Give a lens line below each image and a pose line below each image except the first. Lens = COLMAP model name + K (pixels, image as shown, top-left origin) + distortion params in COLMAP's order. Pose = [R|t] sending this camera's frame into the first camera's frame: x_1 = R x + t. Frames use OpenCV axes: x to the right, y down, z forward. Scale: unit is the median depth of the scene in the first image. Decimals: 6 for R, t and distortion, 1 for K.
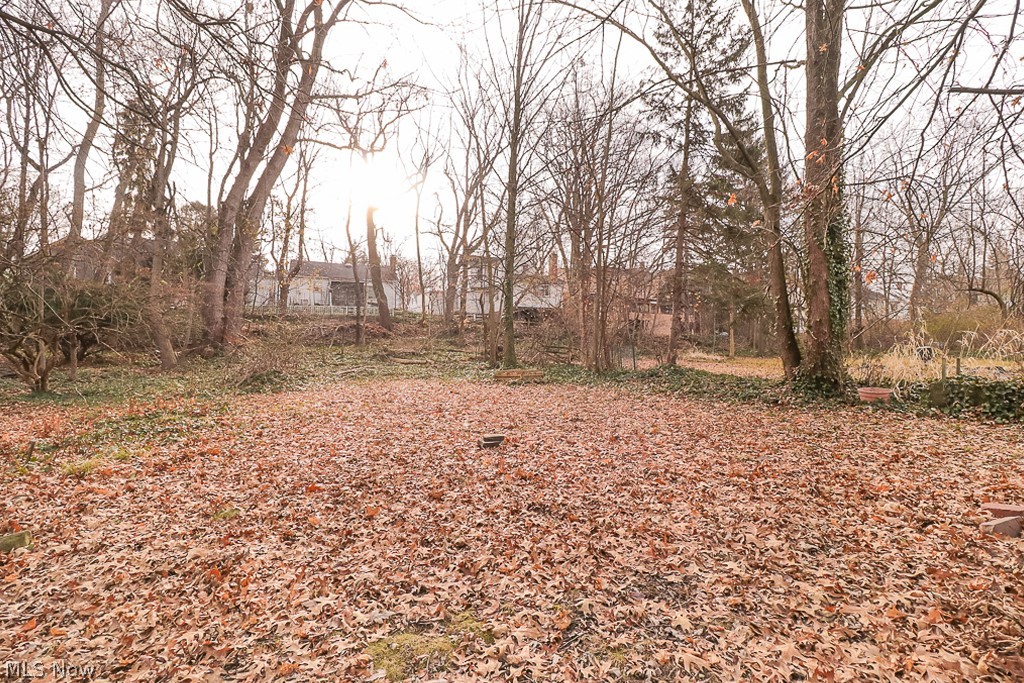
lens RADIAL K [[484.4, 0, 513.2], [0, 484.4, 344.5], [0, 0, 1]] dist [-0.000732, -0.002086]
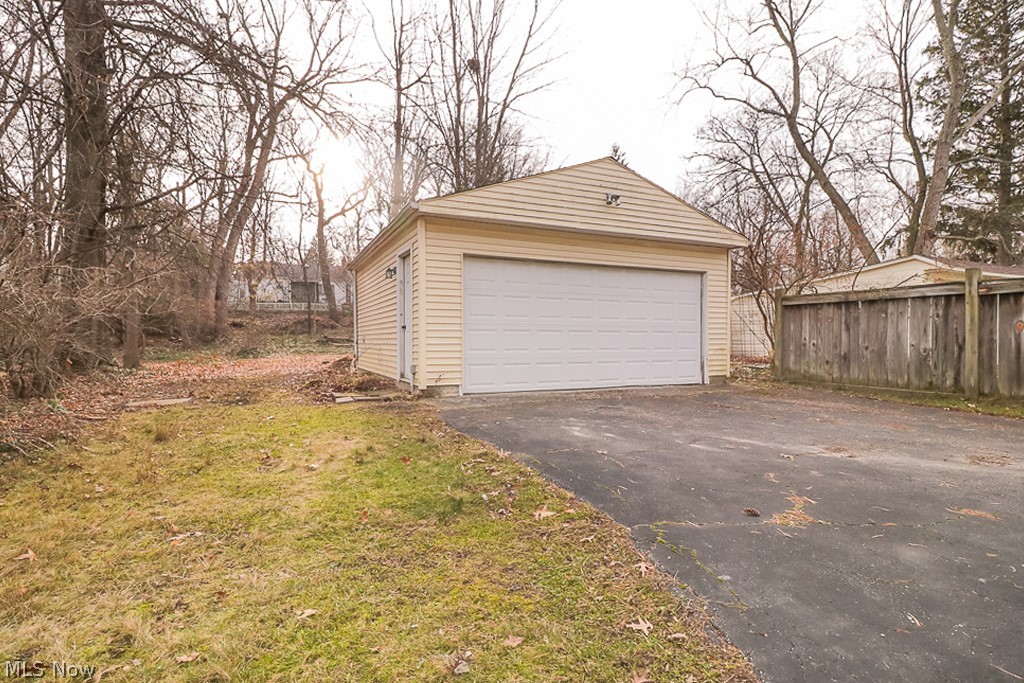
lens RADIAL K [[484.4, 0, 509.1], [0, 484.4, 342.4], [0, 0, 1]] dist [-0.000732, -0.002086]
pose [[0.998677, -0.003503, 0.051310, 0.153062], [0.002438, 0.999780, 0.020809, -0.001830], [-0.051372, -0.020657, 0.998466, -0.352013]]
